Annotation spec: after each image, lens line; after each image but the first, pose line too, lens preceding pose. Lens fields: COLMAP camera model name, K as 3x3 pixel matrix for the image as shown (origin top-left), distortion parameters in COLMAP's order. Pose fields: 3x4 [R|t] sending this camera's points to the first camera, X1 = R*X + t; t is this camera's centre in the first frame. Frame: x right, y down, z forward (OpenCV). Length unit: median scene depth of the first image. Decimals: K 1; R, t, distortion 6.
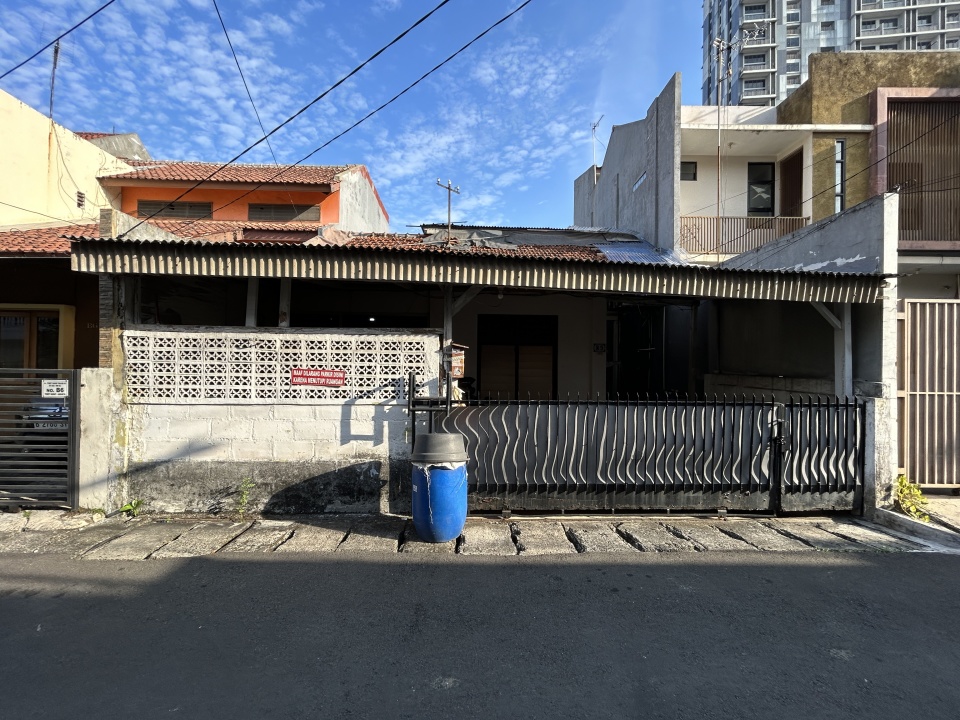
lens RADIAL K [[390.3, 0, 482.0], [0, 390.3, 359.3], [0, 0, 1]] dist [0.003232, -0.000399]
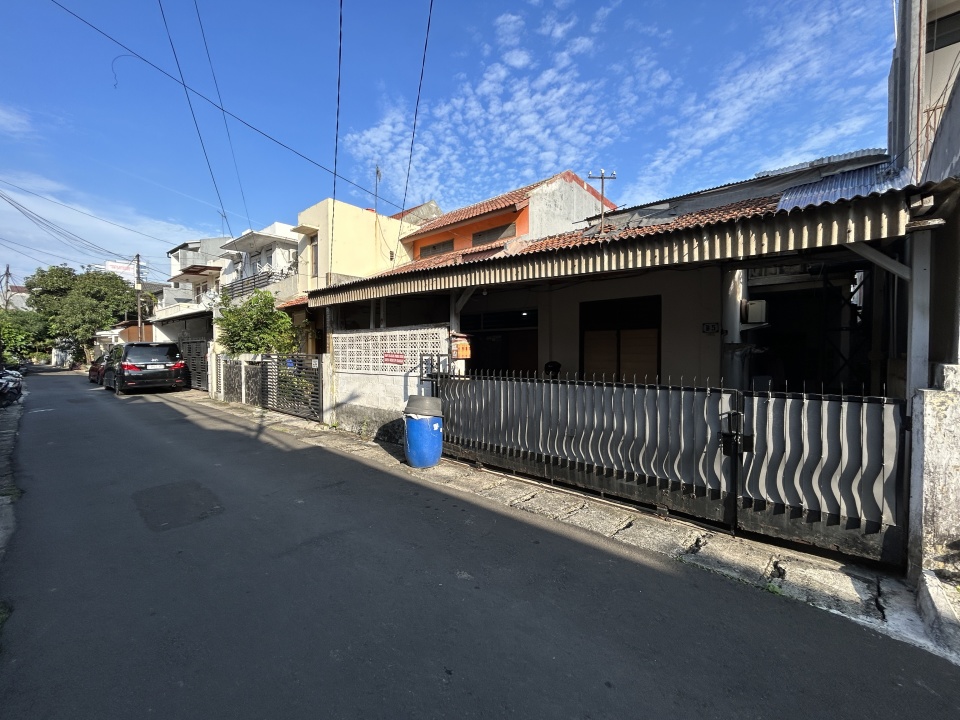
lens RADIAL K [[390.3, 0, 477.3], [0, 390.3, 354.3], [0, 0, 1]] dist [0.003232, -0.000399]
pose [[0.726240, -0.008556, -0.687388, 0.917952], [0.014642, 0.999888, 0.003024, 0.031169], [0.687285, -0.012261, 0.726284, 0.079129]]
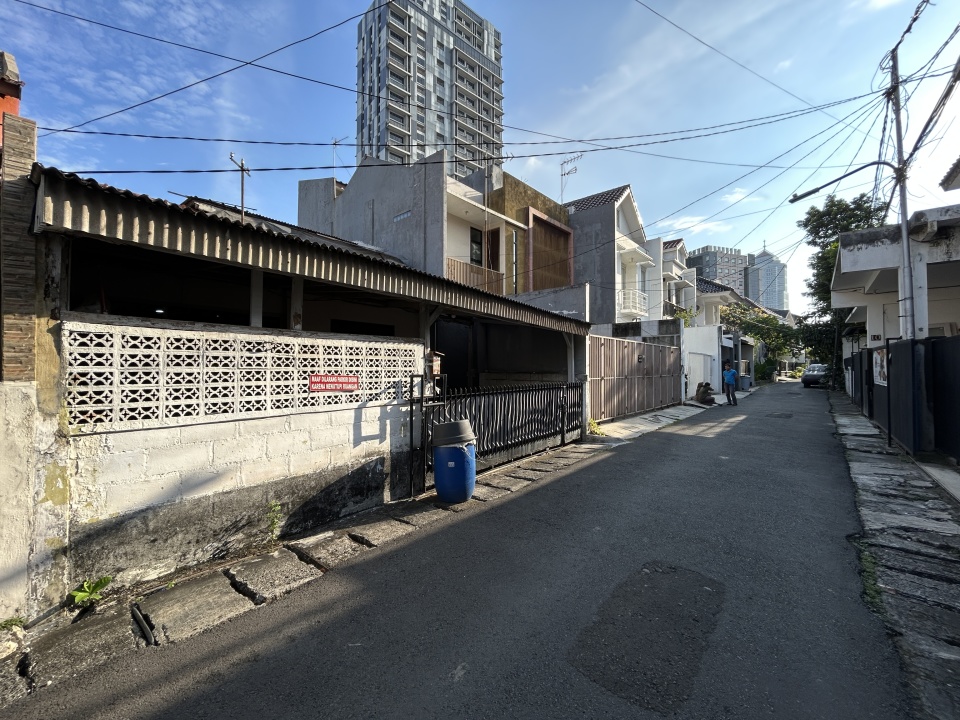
lens RADIAL K [[390.3, 0, 476.4], [0, 390.3, 361.1], [0, 0, 1]] dist [0.003232, -0.000399]
pose [[0.658207, 0.000732, 0.752837, -0.927366], [0.000042, 0.999999, -0.001009, -0.008131], [-0.752837, 0.000696, 0.658207, 0.077032]]
